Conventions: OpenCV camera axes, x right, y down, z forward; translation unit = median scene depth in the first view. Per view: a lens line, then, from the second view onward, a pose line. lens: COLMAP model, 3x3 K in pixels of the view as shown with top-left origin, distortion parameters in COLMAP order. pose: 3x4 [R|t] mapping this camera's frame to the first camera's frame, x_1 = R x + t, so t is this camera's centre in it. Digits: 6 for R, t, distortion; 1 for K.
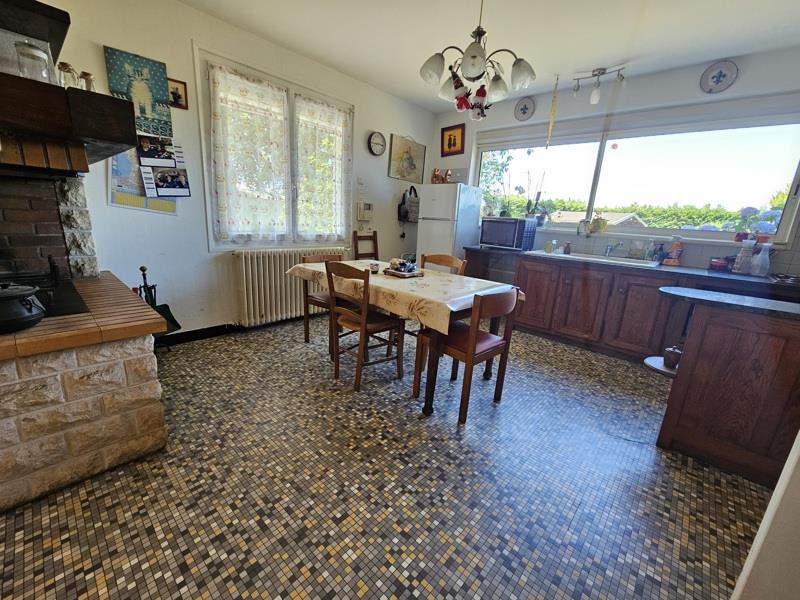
lens RADIAL K [[329.6, 0, 400.0], [0, 329.6, 300.0], [0, 0, 1]] dist [0.000431, 0.000040]
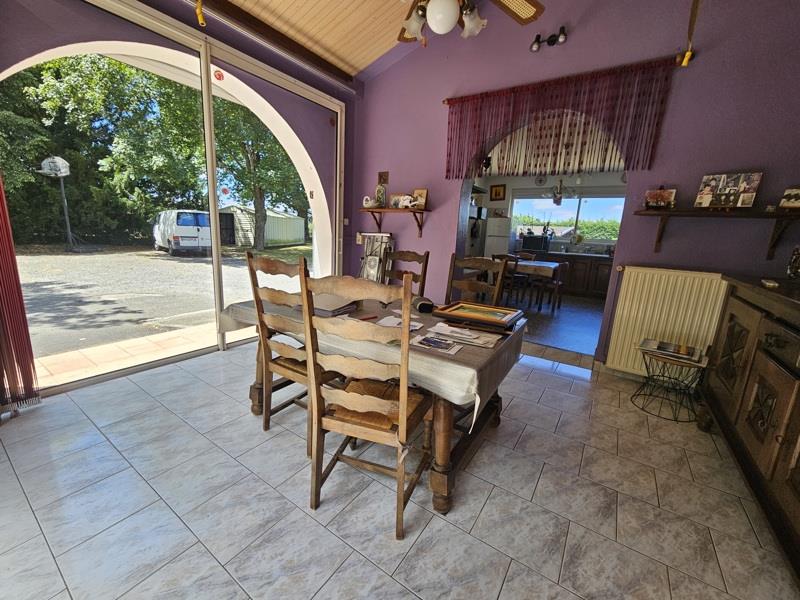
lens RADIAL K [[324.6, 0, 400.0], [0, 324.6, 300.0], [0, 0, 1]] dist [0.000034, 0.000002]
pose [[0.989736, -0.037428, 0.137916, -0.806394], [0.041967, 0.998664, -0.030146, 0.169664], [-0.136604, 0.035625, 0.989985, -0.840994]]
